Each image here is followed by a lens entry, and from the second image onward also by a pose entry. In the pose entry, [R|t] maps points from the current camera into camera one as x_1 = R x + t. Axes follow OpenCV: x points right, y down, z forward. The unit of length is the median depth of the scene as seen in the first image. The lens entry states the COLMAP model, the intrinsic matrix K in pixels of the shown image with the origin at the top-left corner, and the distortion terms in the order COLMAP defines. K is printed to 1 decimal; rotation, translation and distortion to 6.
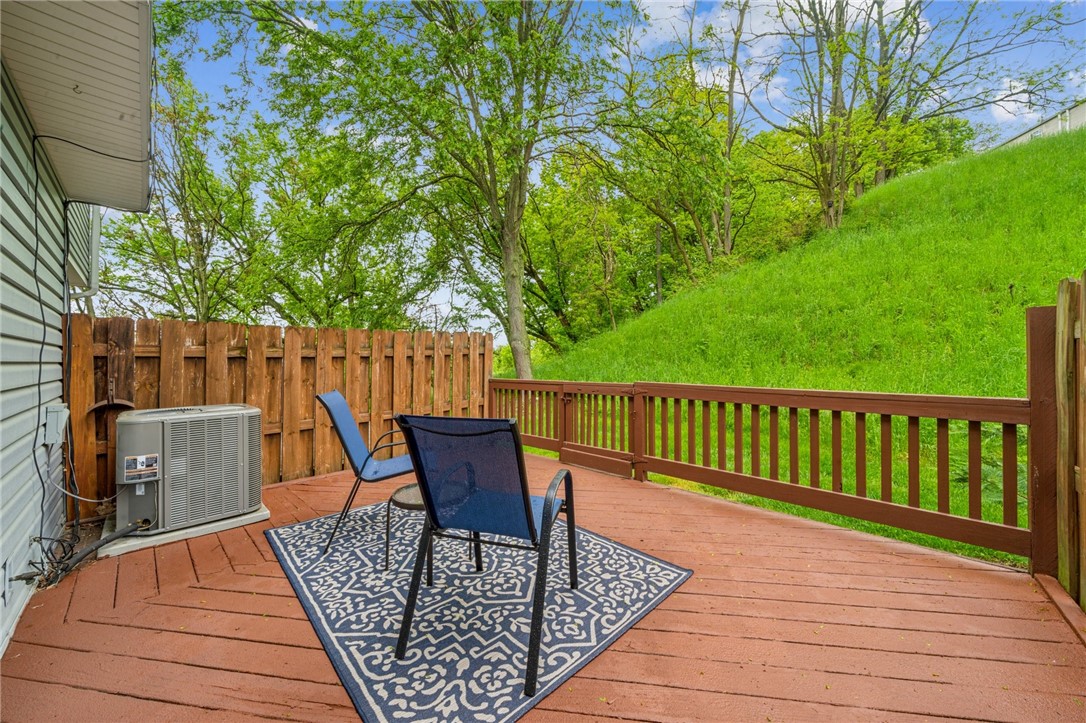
lens RADIAL K [[375.1, 0, 566.9], [0, 375.1, 357.2], [0, 0, 1]] dist [-0.019077, 0.000210]
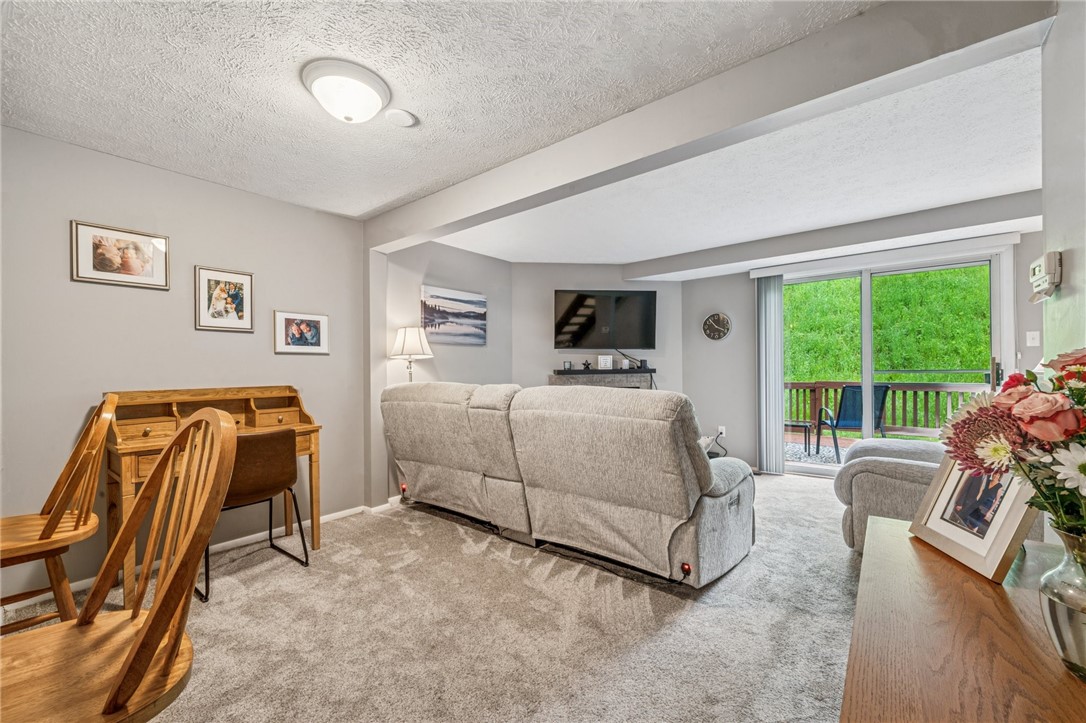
lens RADIAL K [[429.6, 0, 550.1], [0, 429.6, 367.2], [0, 0, 1]] dist [0.006598, 0.000096]
pose [[0.995022, 0.002676, 0.099618, -0.629636], [-0.003581, 0.999954, 0.008907, -0.006227], [-0.099590, -0.009219, 0.994986, -0.458047]]
